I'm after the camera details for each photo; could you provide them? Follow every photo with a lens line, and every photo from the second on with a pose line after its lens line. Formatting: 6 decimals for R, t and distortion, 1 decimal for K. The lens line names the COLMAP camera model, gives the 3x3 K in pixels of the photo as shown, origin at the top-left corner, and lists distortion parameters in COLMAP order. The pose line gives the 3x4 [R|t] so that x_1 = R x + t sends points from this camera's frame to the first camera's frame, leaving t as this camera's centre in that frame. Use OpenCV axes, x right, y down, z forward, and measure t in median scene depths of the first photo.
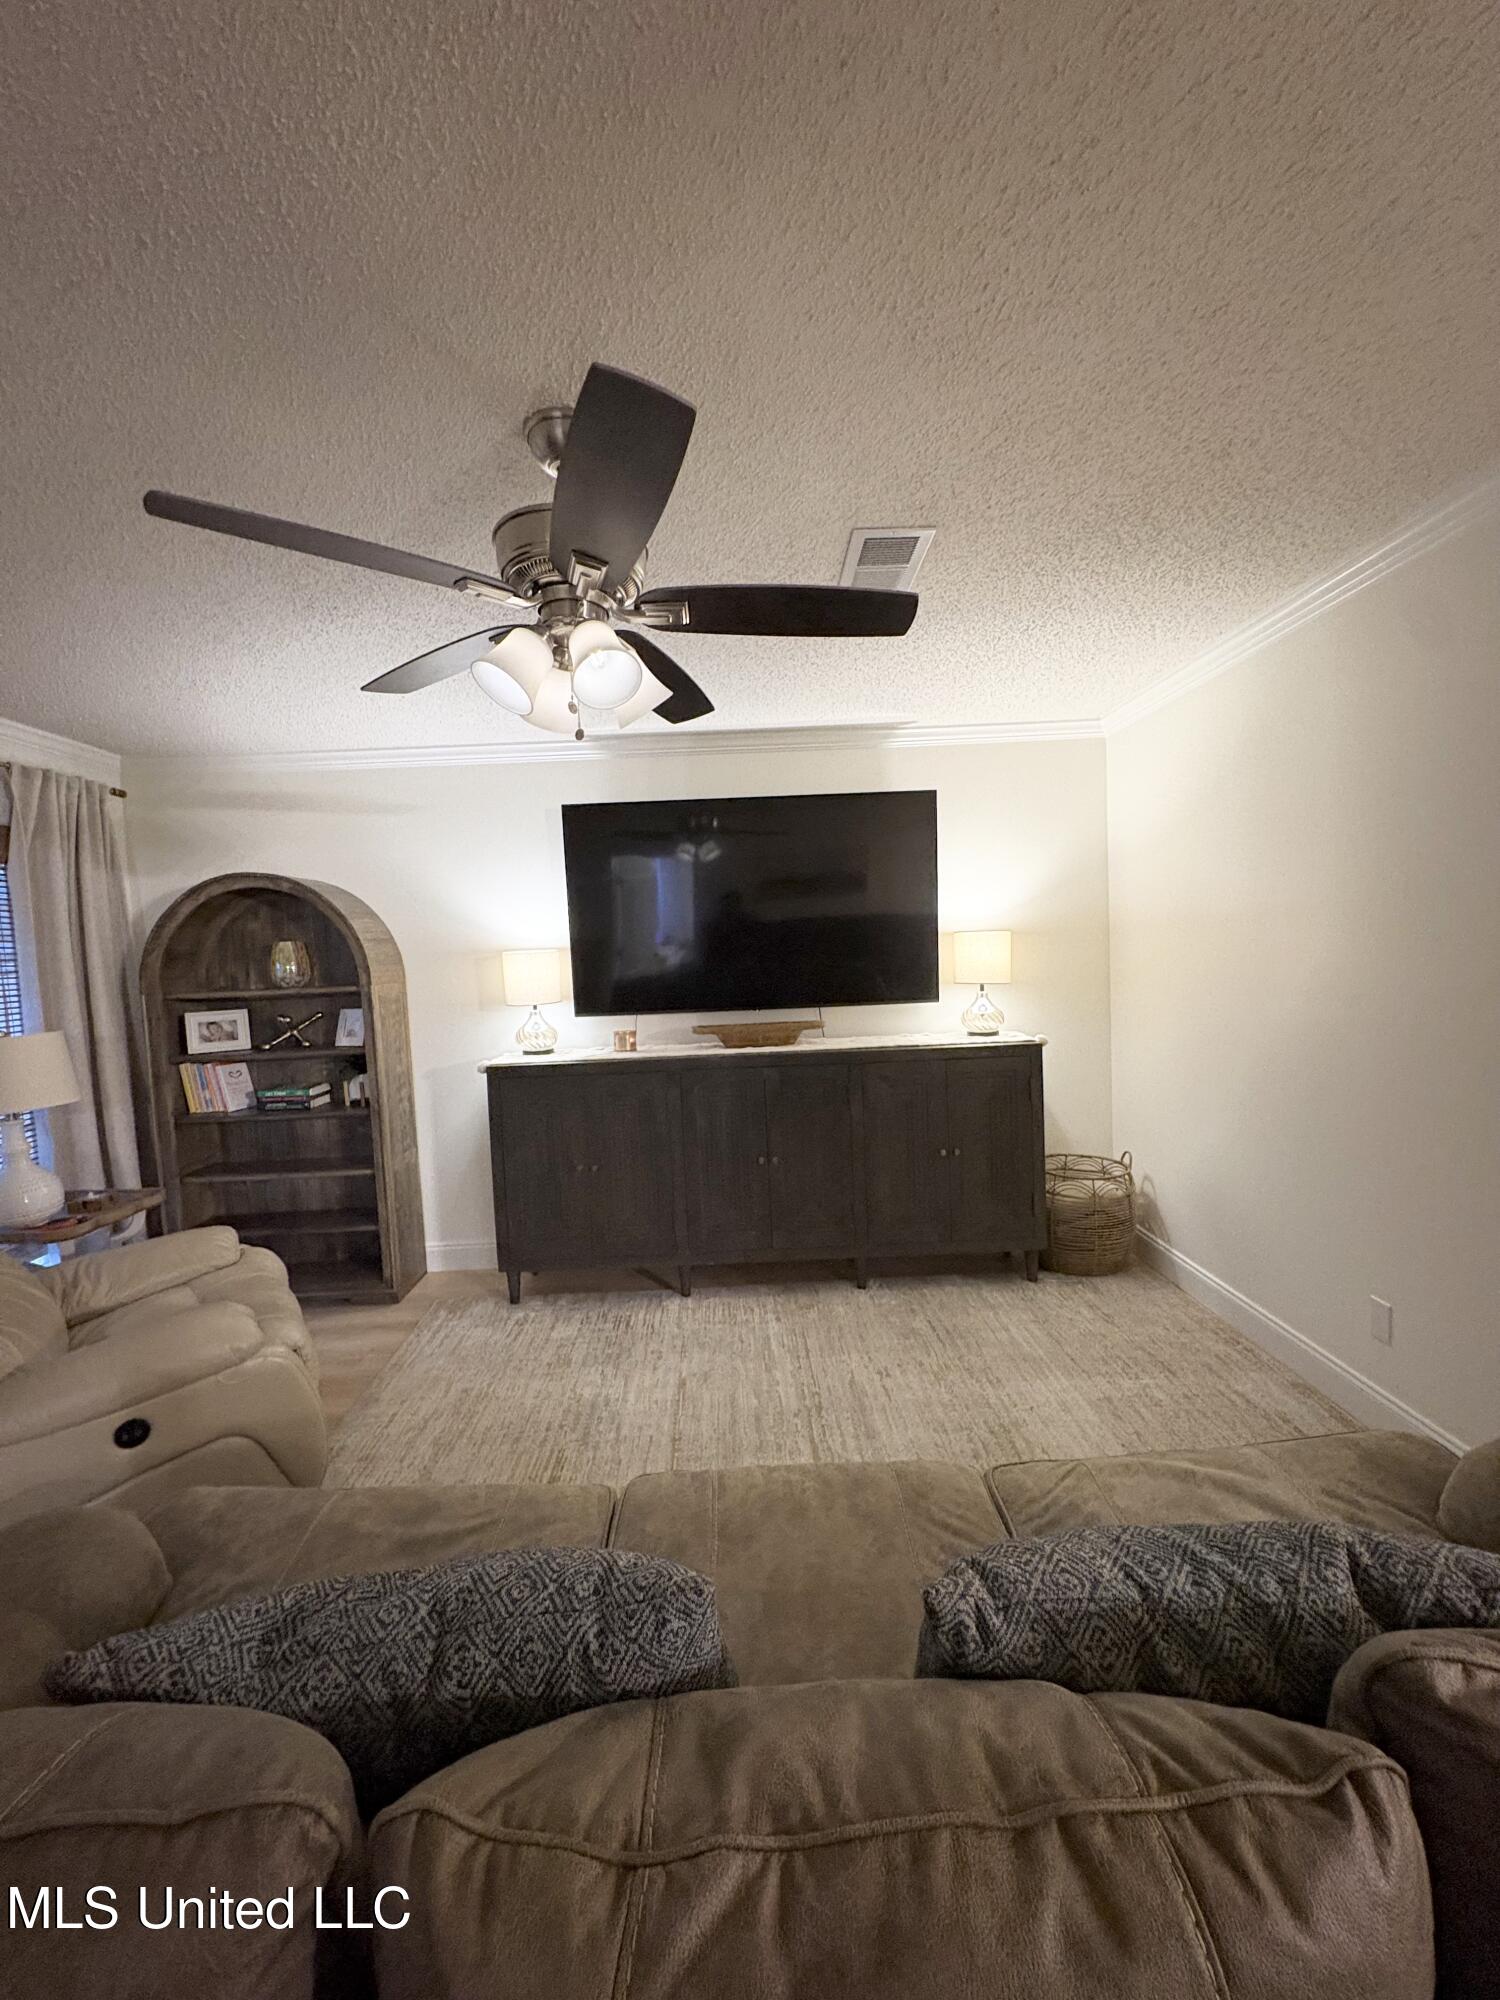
lens RADIAL K [[795.0, 0, 745.5], [0, 795.0, 1002.0], [0, 0, 1]] dist [-0.000087, -0.000322]
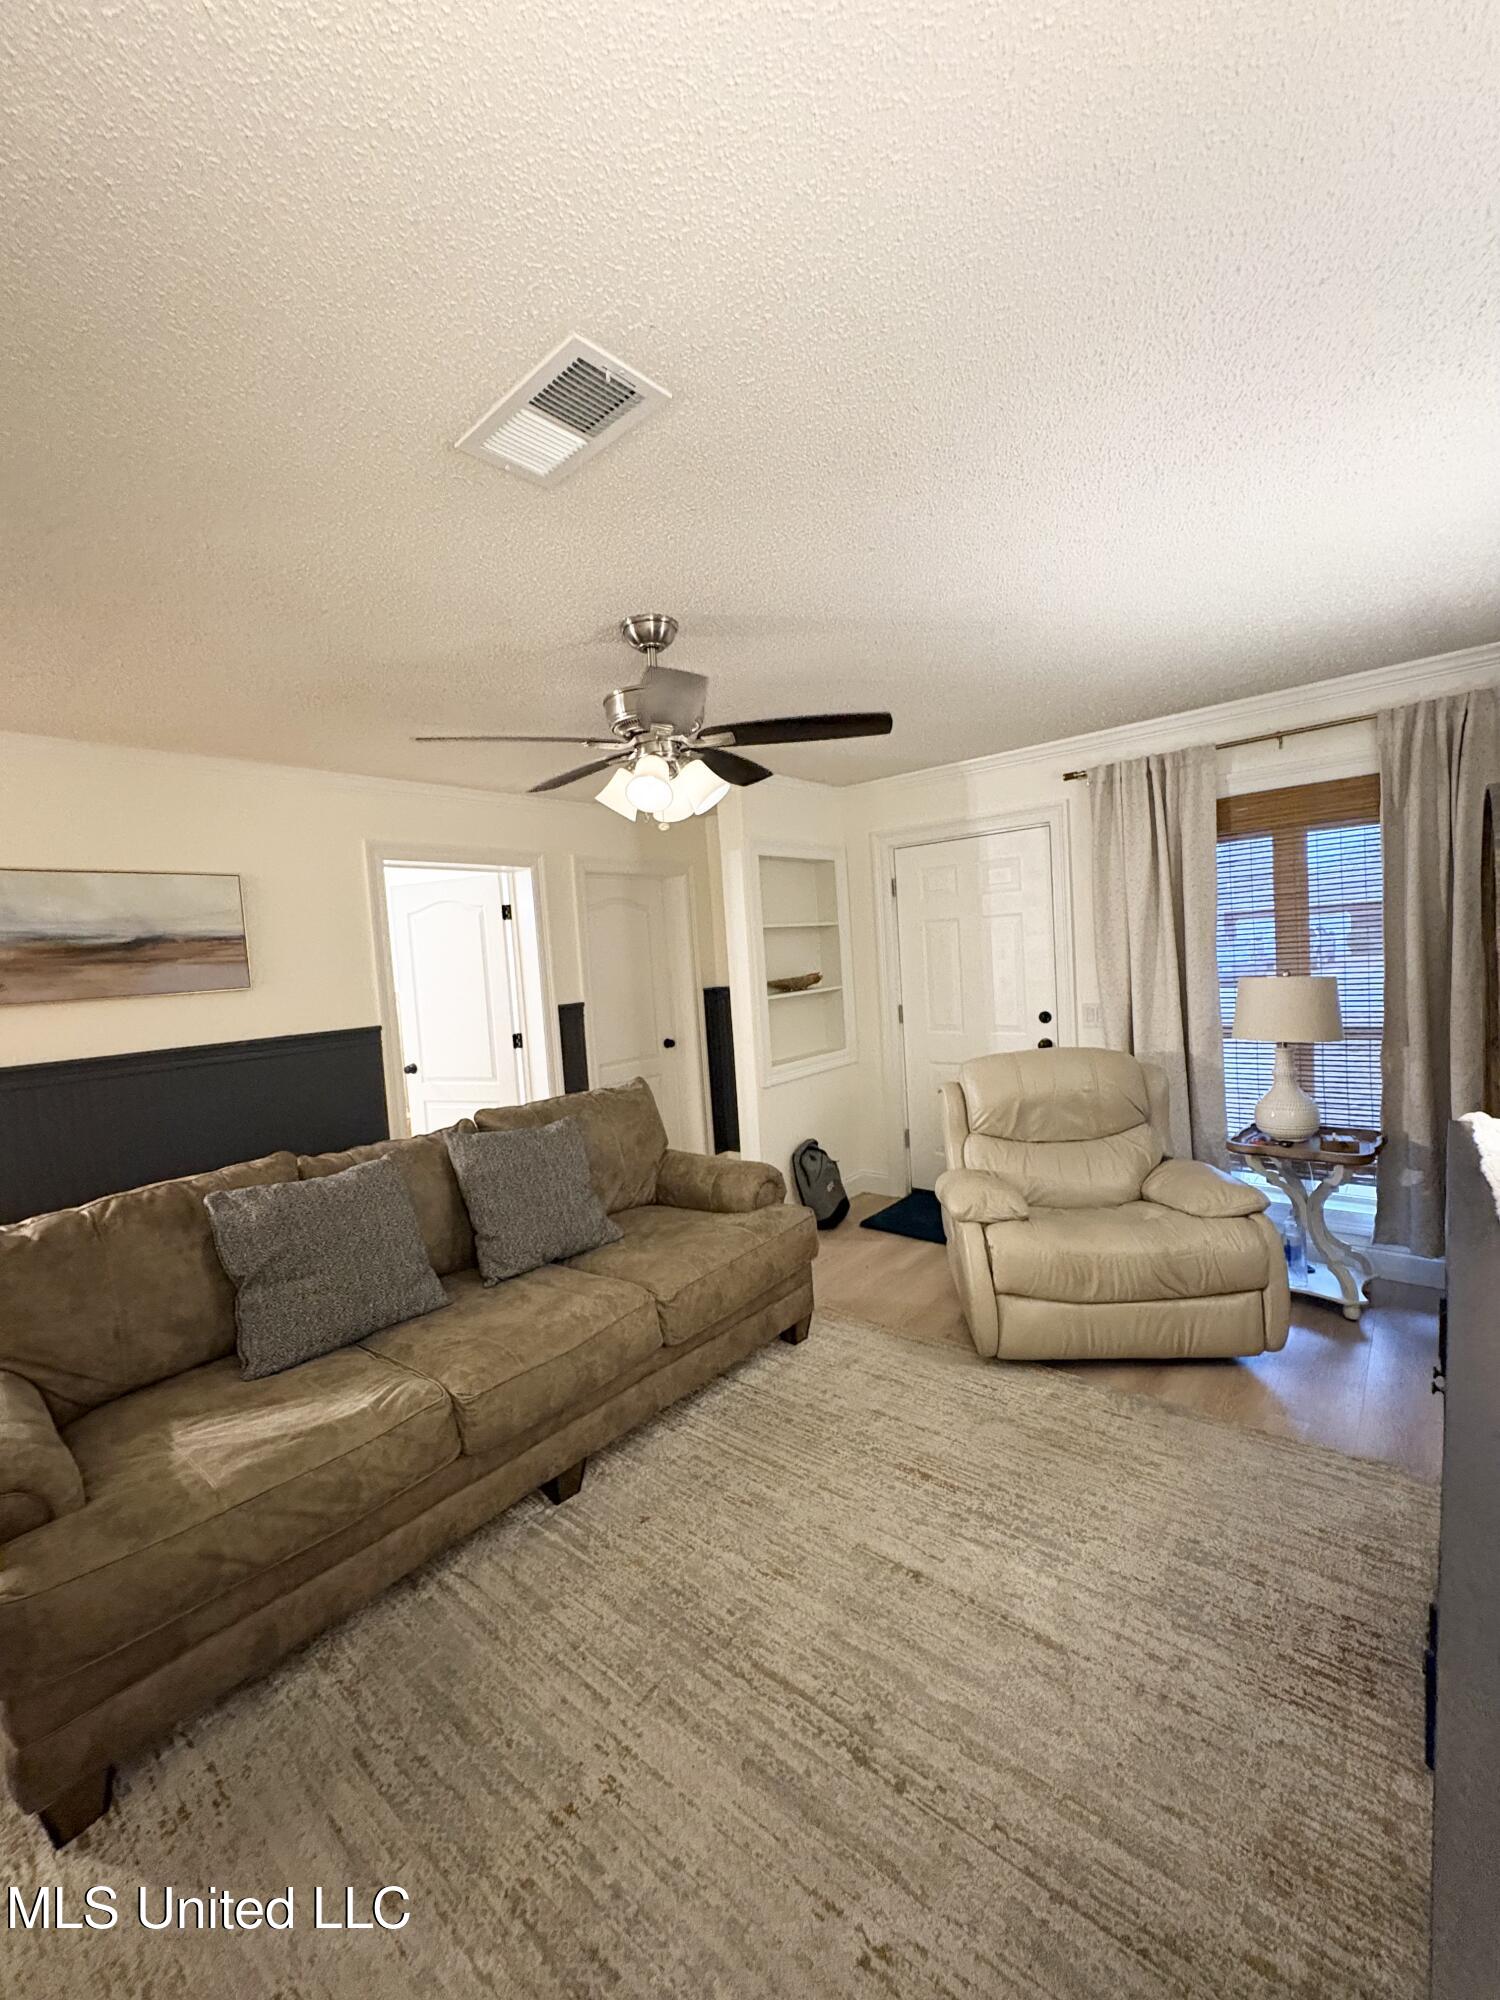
lens RADIAL K [[795.0, 0, 750.8], [0, 795.0, 1005.4], [0, 0, 1]] dist [-0.000087, -0.000322]
pose [[-0.655760, 0.134937, -0.742813, 0.484649], [0.050088, 0.989506, 0.135533, -0.120858], [0.753306, 0.051671, -0.655637, 1.231788]]
